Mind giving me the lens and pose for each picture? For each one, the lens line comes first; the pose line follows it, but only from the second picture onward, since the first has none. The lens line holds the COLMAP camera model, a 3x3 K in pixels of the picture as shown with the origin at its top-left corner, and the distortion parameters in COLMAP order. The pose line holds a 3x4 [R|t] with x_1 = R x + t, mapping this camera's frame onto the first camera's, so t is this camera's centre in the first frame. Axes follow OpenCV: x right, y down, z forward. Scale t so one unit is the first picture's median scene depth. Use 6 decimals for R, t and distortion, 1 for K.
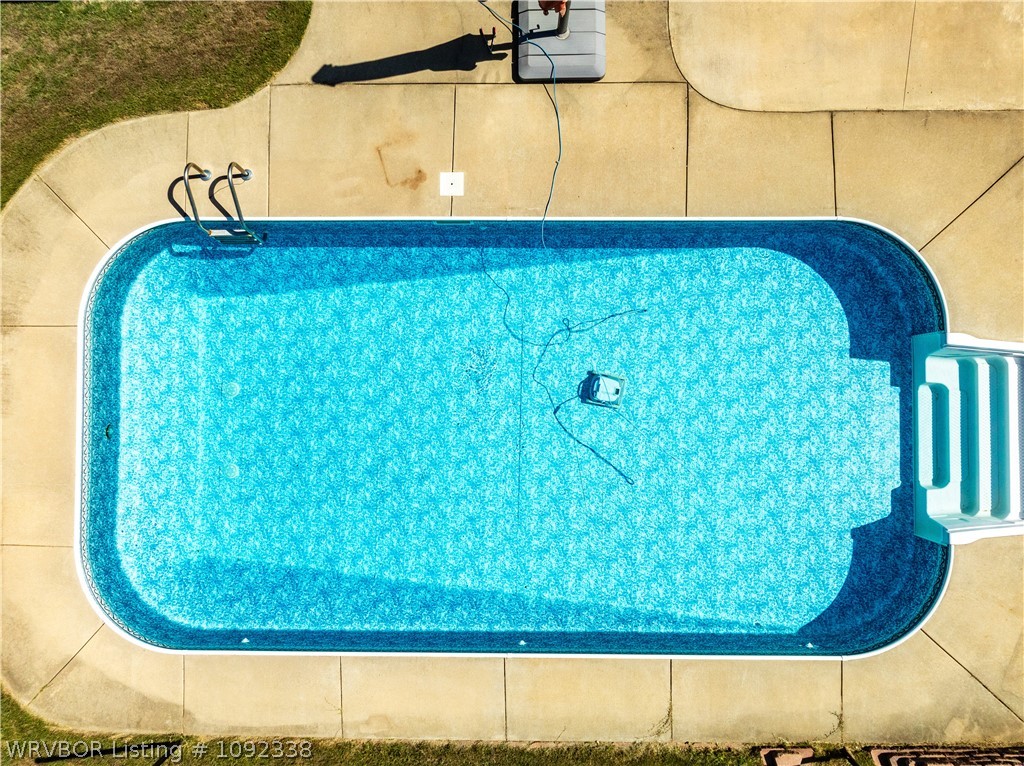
lens RADIAL K [[722.1, 0, 506.9], [0, 722.1, 388.5], [0, 0, 1]] dist [-0.030168, 0.015929]
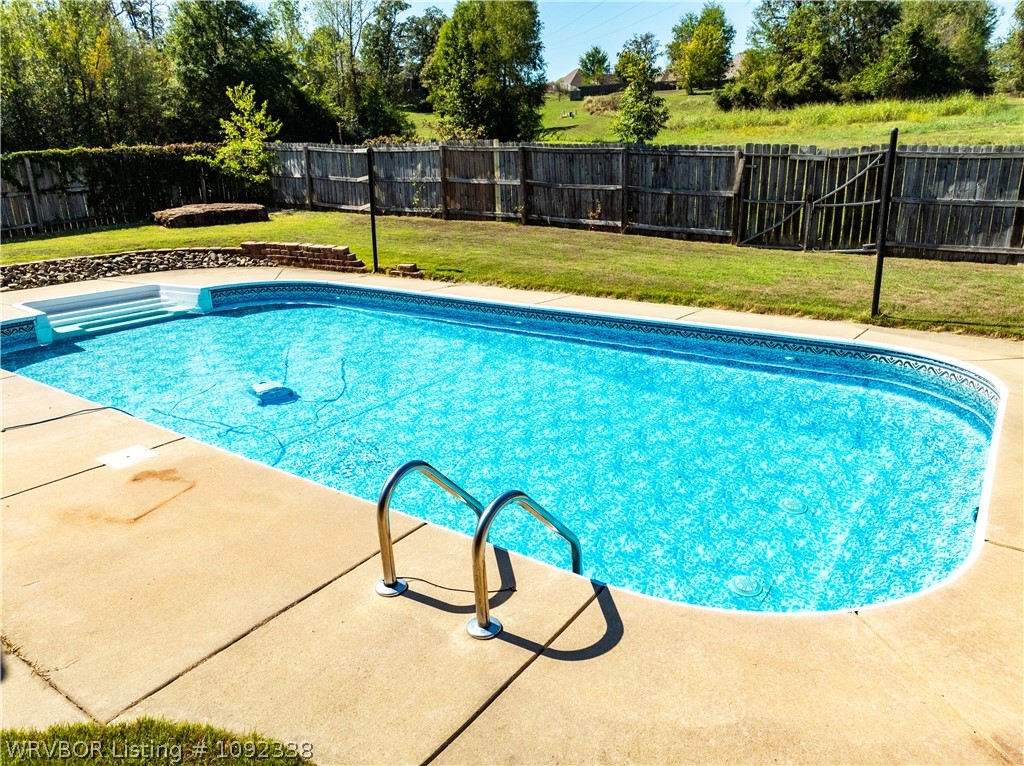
lens RADIAL K [[722.1, 0, 513.1], [0, 722.1, 380.5], [0, 0, 1]] dist [-0.030168, 0.015929]
pose [[-0.816539, -0.115507, 0.565617, -0.603464], [0.576750, -0.205603, 0.790624, -0.521448], [0.024970, 0.971795, 0.234501, 0.815961]]
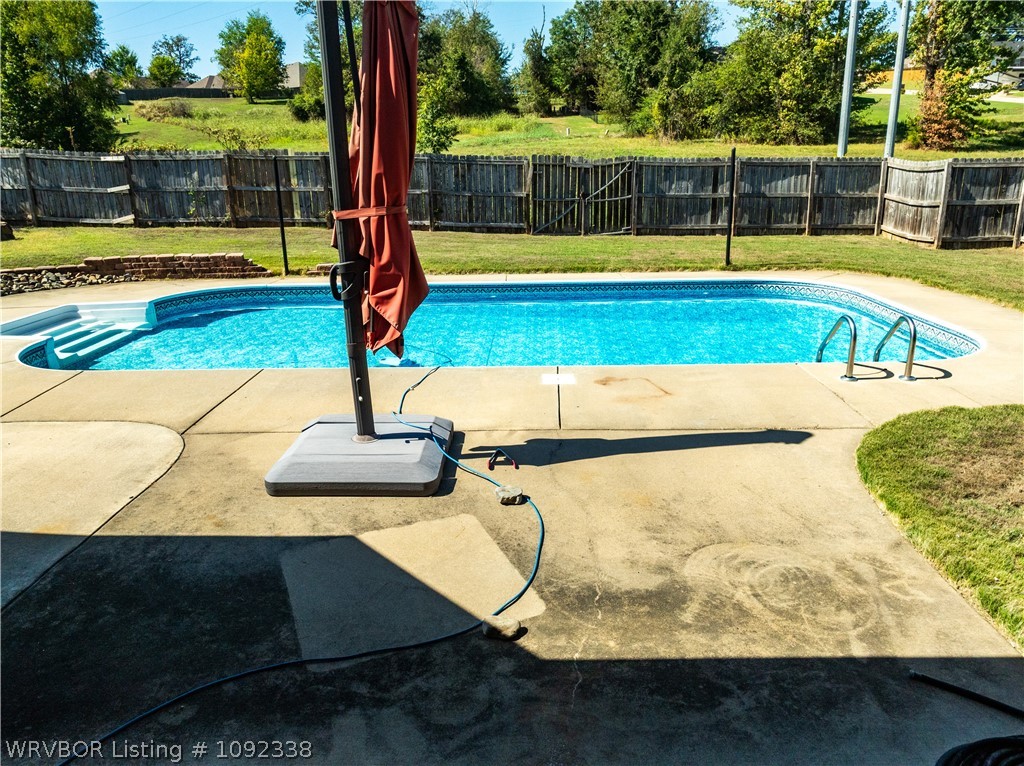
lens RADIAL K [[722.1, 0, 515.5], [0, 722.1, 380.2], [0, 0, 1]] dist [-0.030168, 0.015929]
pose [[-0.998445, 0.047604, 0.029006, -0.053533], [0.016357, -0.247234, 0.968818, -0.990819], [0.053290, 0.967786, 0.246071, 0.806201]]
